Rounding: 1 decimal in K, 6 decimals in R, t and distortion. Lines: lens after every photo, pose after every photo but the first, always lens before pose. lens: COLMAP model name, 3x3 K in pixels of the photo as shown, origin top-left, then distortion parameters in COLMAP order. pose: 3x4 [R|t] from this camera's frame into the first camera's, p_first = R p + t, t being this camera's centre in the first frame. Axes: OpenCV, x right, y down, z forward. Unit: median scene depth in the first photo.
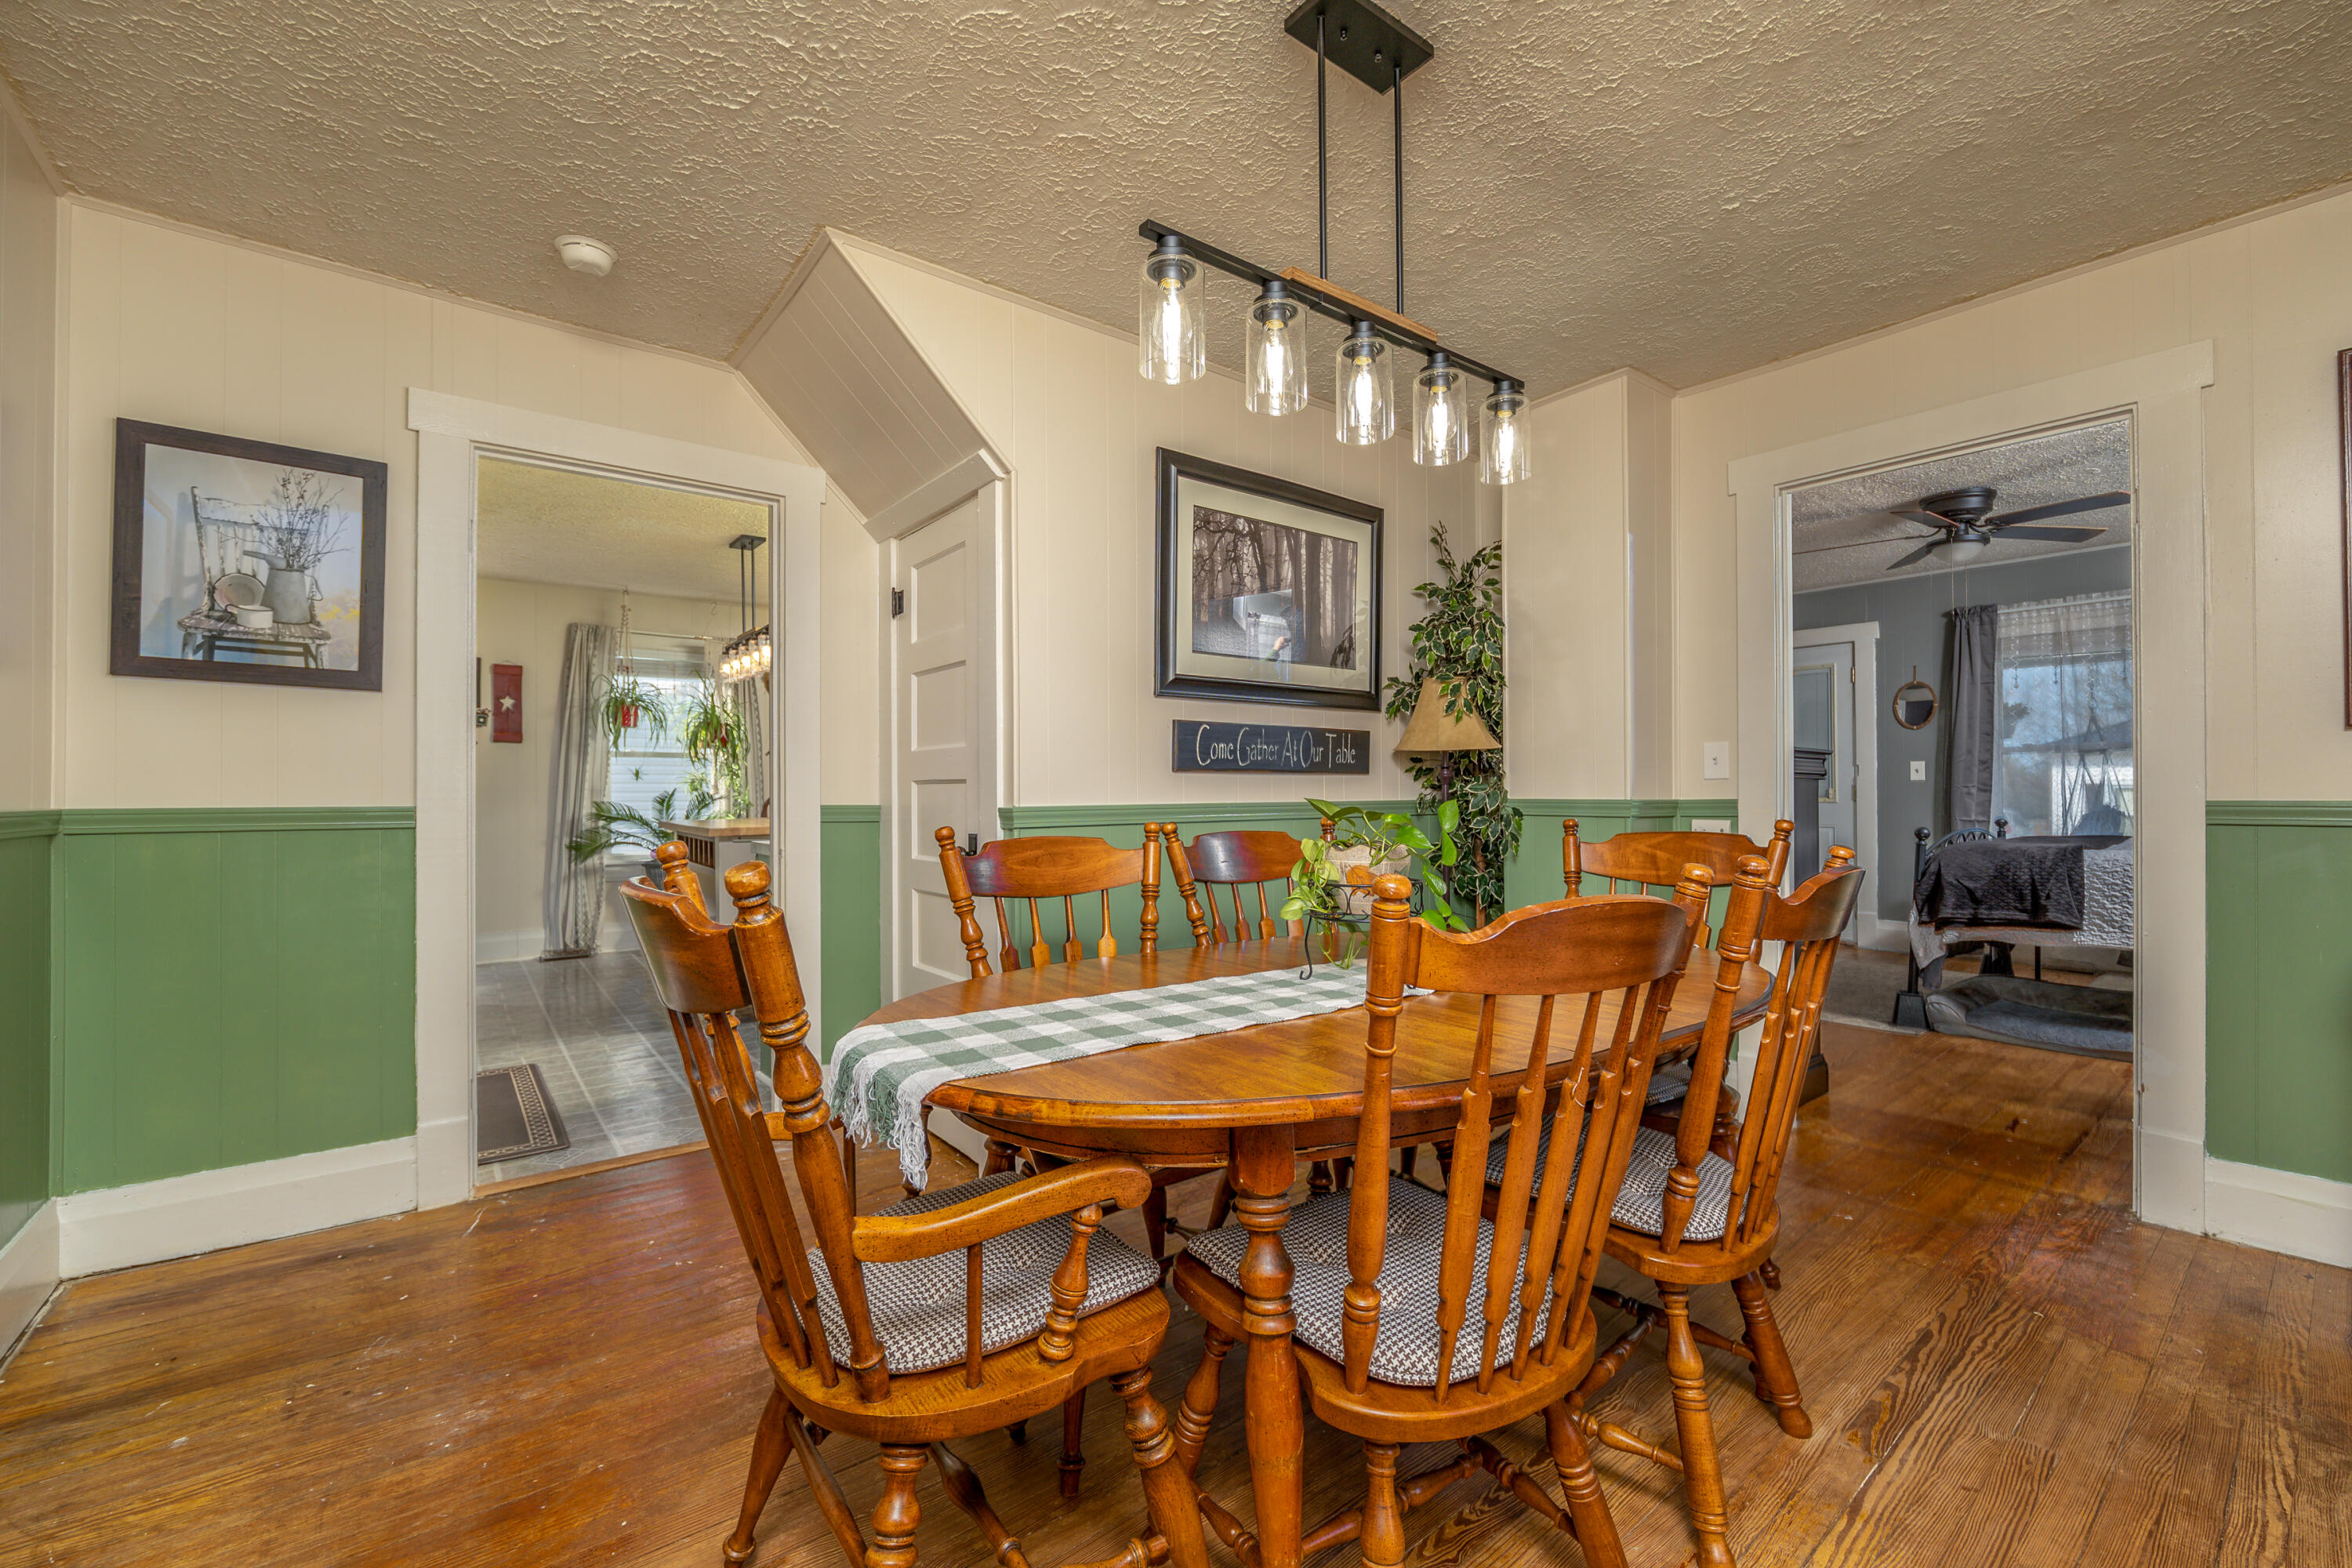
lens RADIAL K [[956.2, 0, 1162.9], [0, 956.2, 783.5], [0, 0, 1]] dist [-0.021608, 0.002699]
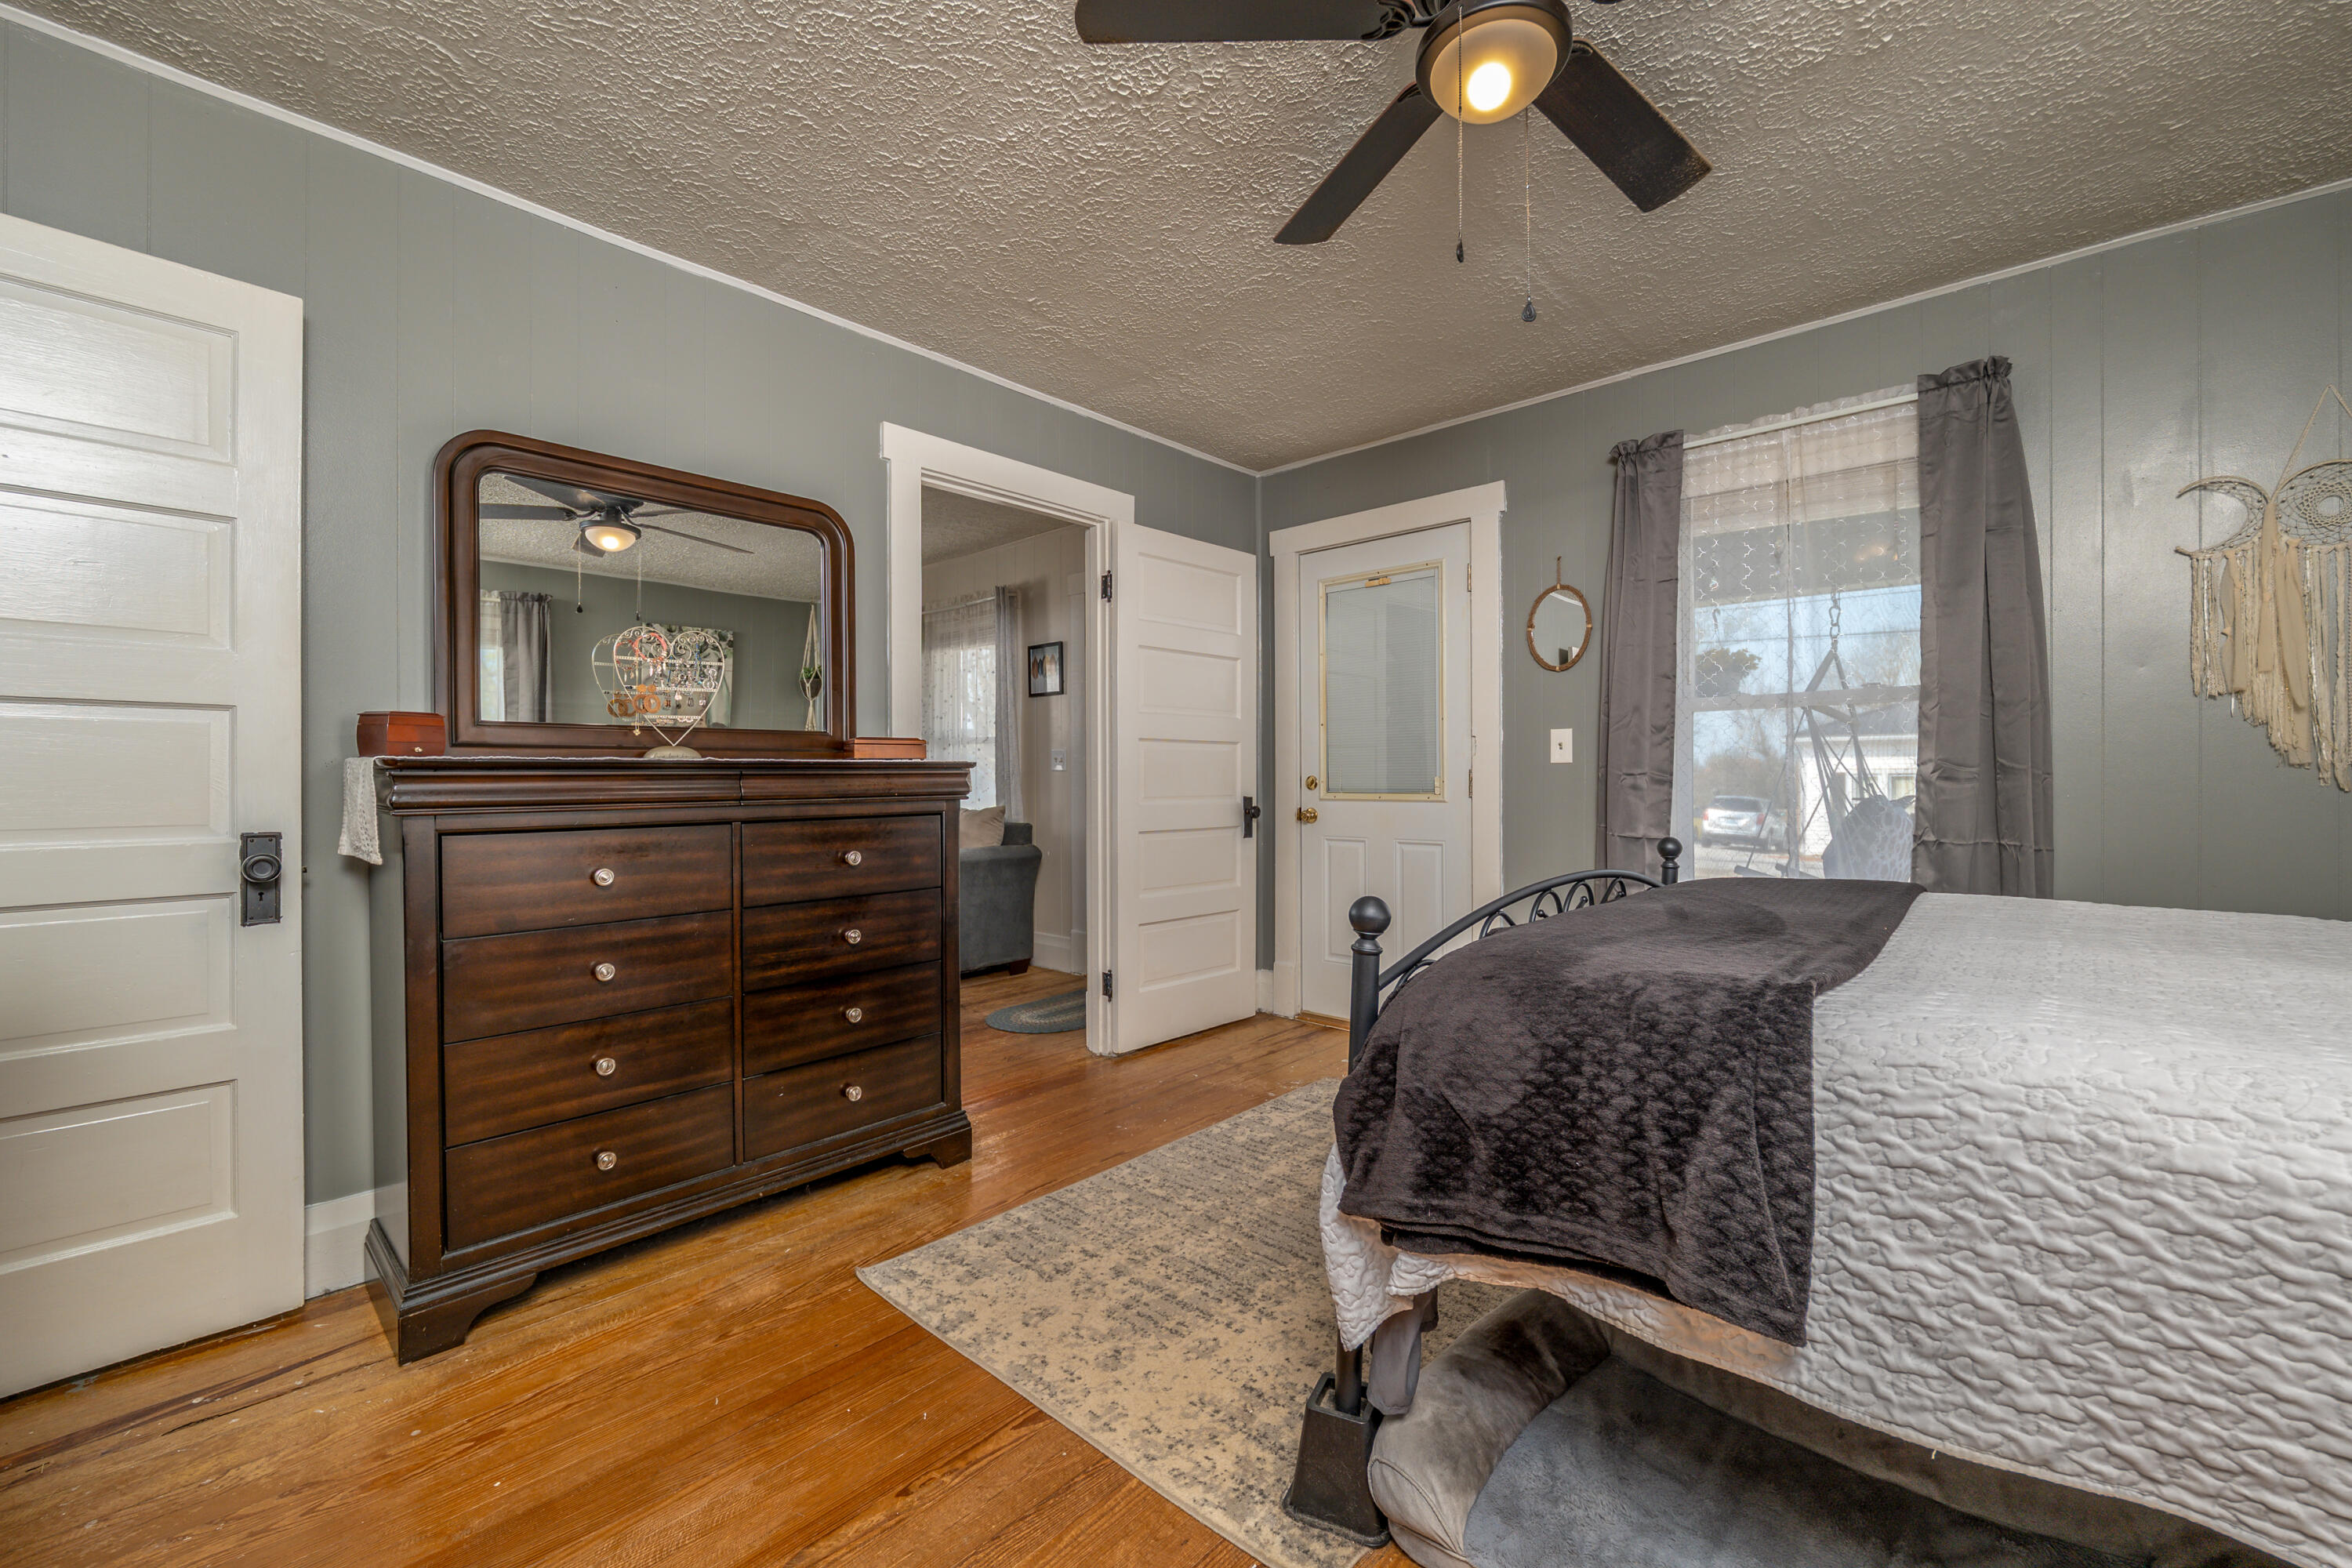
lens RADIAL K [[956.2, 0, 1165.3], [0, 956.2, 776.2], [0, 0, 1]] dist [-0.021608, 0.002699]
pose [[0.985984, 0.013288, 0.166309, 0.520767], [-0.013551, 0.999908, 0.000449, 0.007818], [-0.166288, -0.002697, 0.986074, 0.529432]]
